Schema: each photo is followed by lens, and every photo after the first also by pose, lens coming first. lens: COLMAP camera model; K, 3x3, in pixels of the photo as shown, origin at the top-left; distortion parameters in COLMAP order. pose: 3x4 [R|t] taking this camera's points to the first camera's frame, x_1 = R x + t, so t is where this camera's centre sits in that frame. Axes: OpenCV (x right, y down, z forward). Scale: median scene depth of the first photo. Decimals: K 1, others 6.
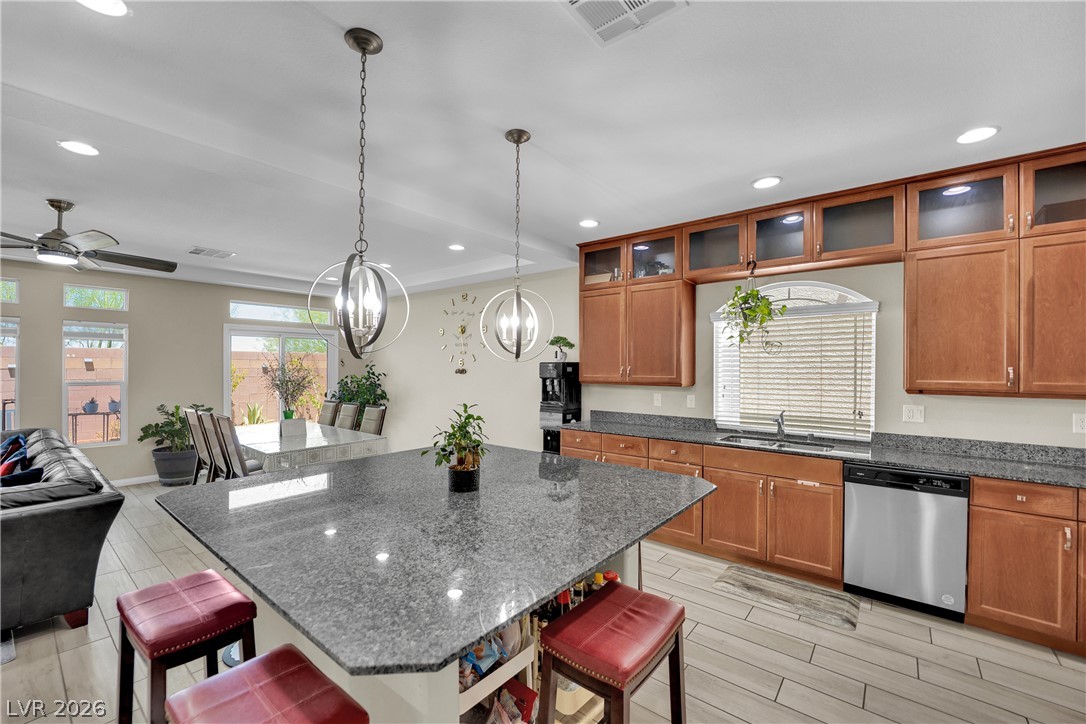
lens RADIAL K [[454.9, 0, 534.1], [0, 454.9, 360.7], [0, 0, 1]] dist [-0.002895, -0.000741]
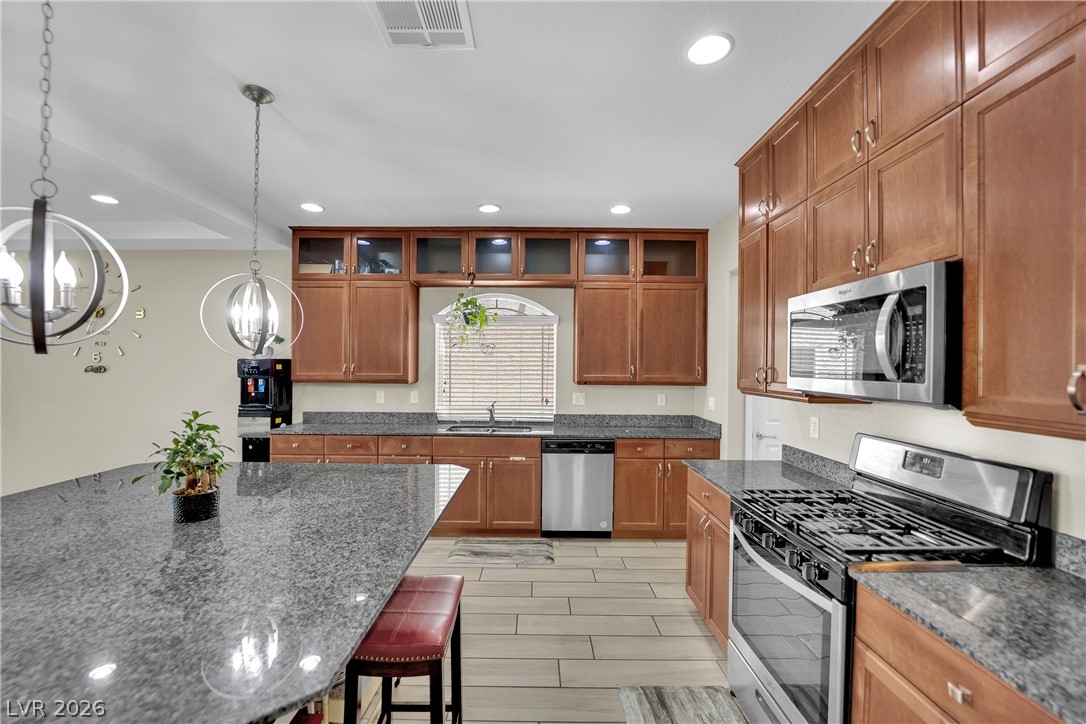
lens RADIAL K [[454.9, 0, 534.1], [0, 454.9, 360.7], [0, 0, 1]] dist [-0.002895, -0.000741]
pose [[0.777626, 0.006915, 0.628689, -0.132658], [-0.011848, 0.999923, 0.003656, -0.002755], [-0.628615, -0.010292, 0.777649, 0.004718]]
